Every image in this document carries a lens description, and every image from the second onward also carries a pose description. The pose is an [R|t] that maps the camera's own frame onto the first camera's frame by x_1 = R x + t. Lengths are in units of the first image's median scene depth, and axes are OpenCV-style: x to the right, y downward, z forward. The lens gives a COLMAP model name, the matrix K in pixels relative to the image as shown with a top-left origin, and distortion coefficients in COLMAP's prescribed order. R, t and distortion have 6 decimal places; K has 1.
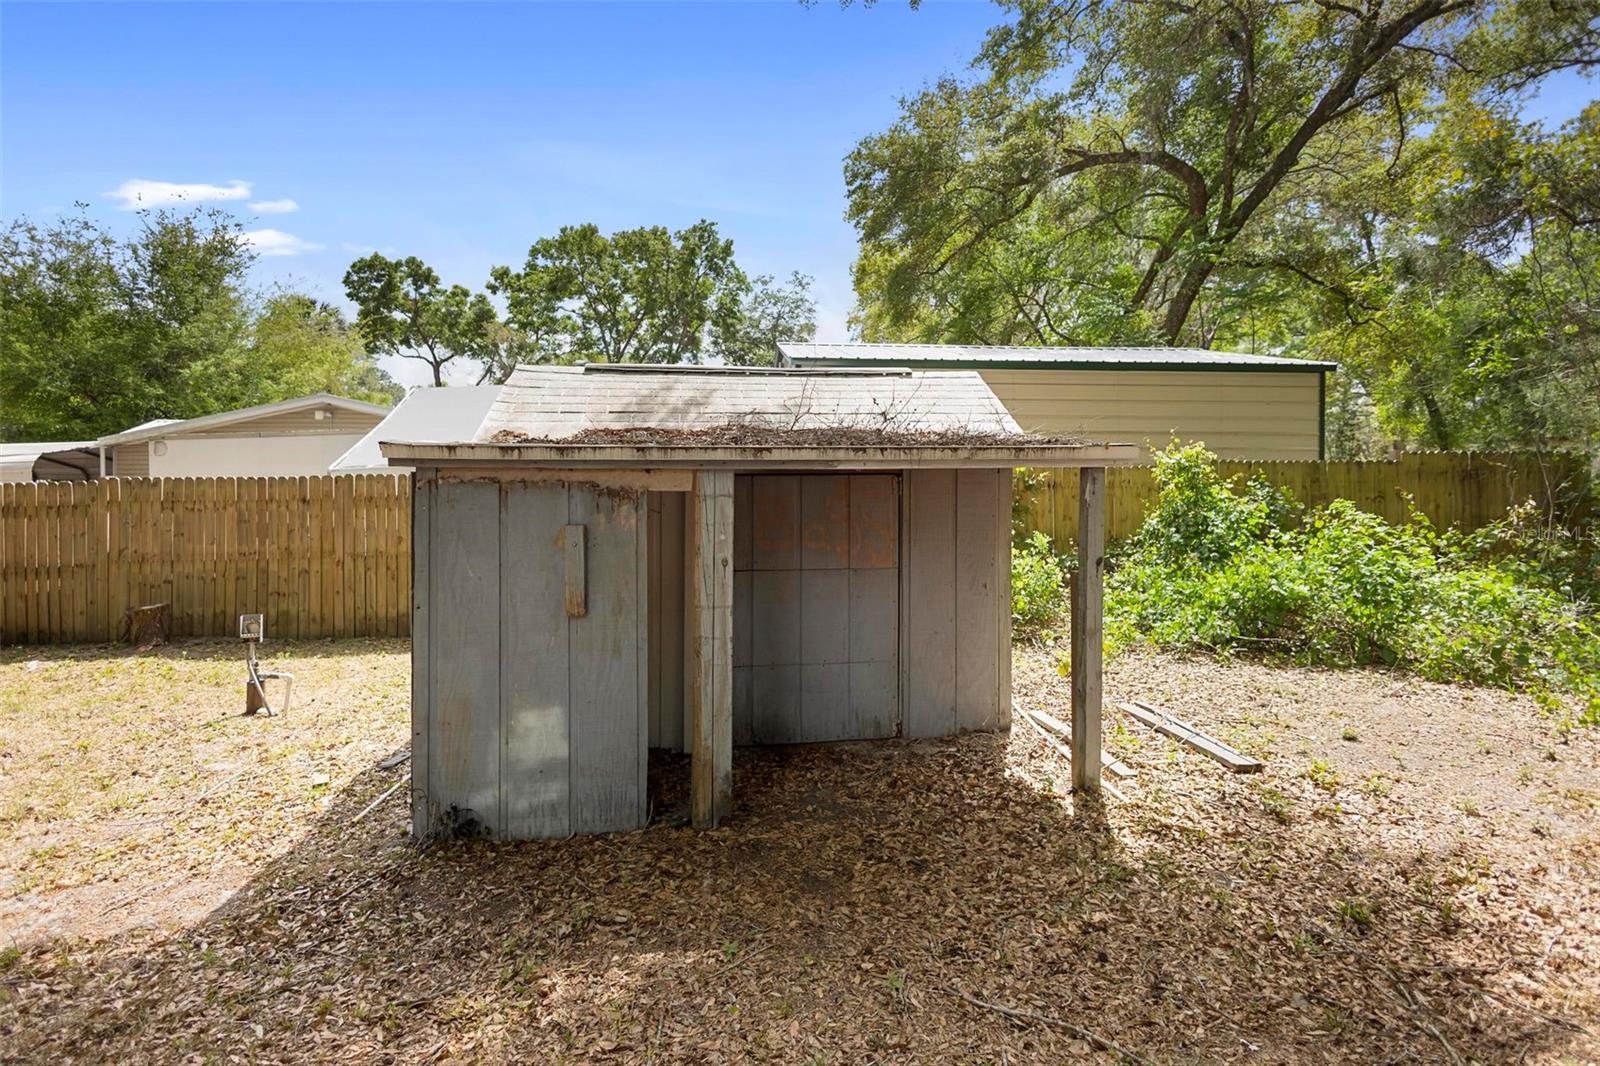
lens RADIAL K [[745.7, 0, 810.3], [0, 745.7, 481.3], [0, 0, 1]] dist [0.013611, -0.003872]
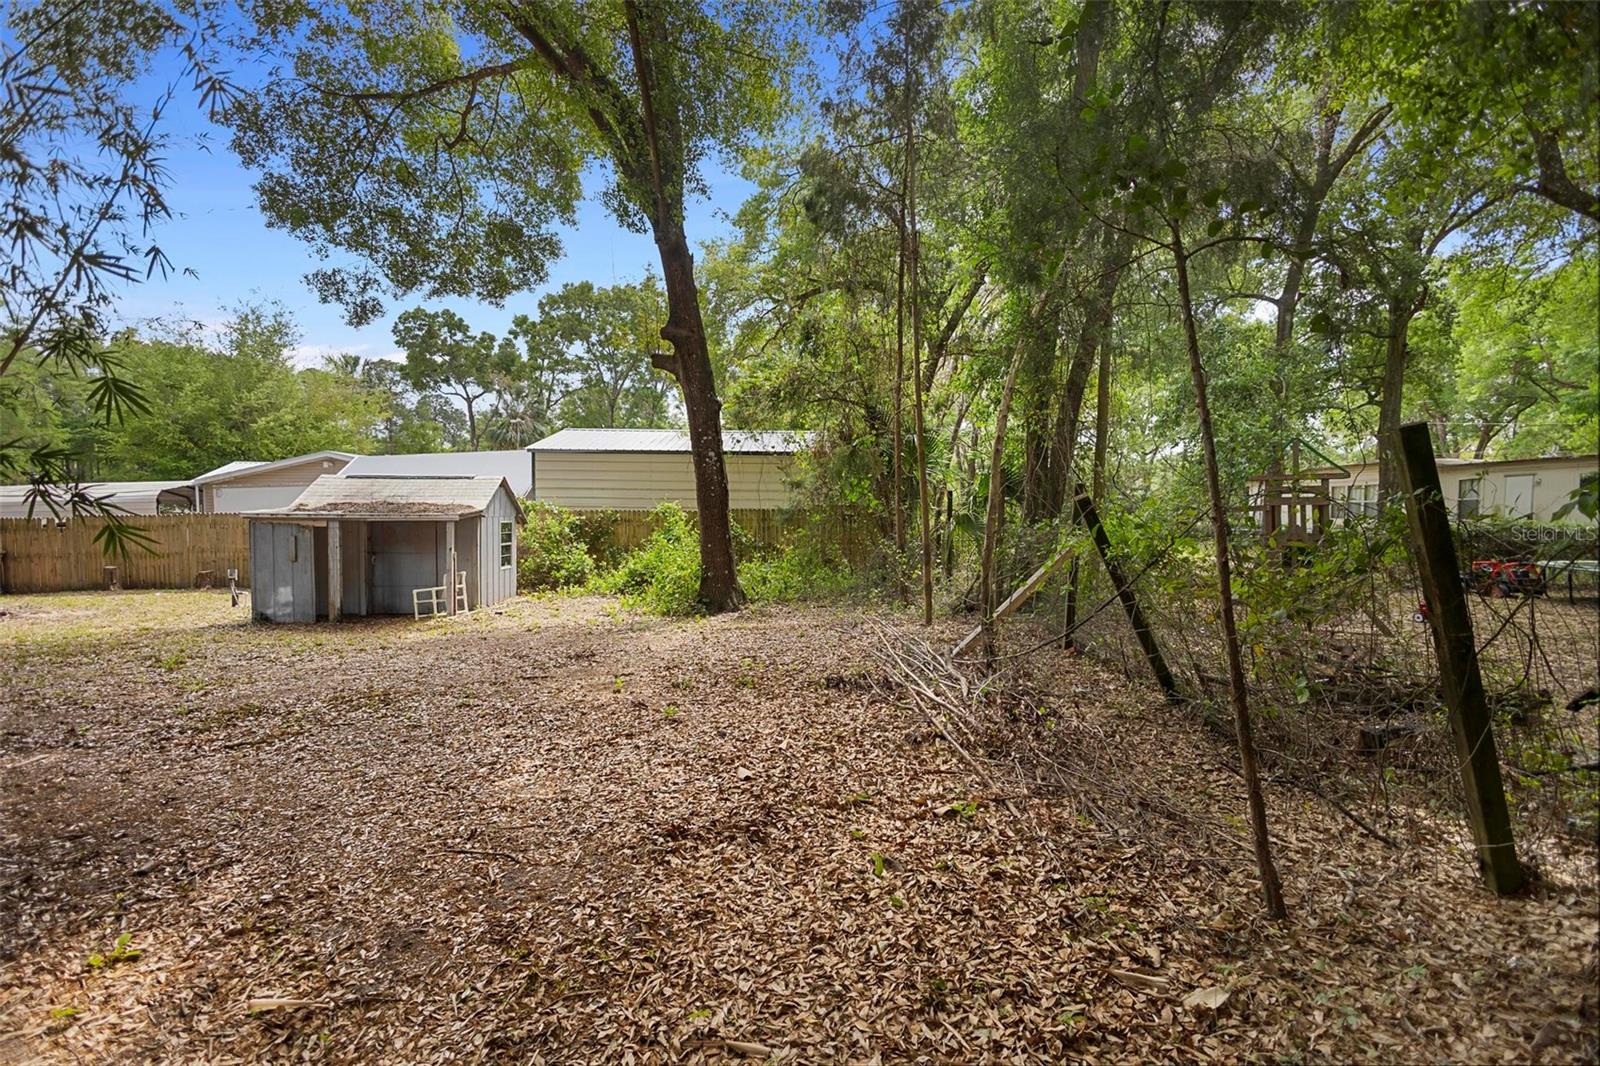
lens RADIAL K [[745.7, 0, 799.7], [0, 745.7, 536.2], [0, 0, 1]] dist [0.013611, -0.003872]
pose [[0.995264, 0.009796, -0.096718, 0.132508], [-0.004850, 0.998675, 0.051233, -0.007279], [0.097091, -0.050521, 0.993992, -0.125742]]
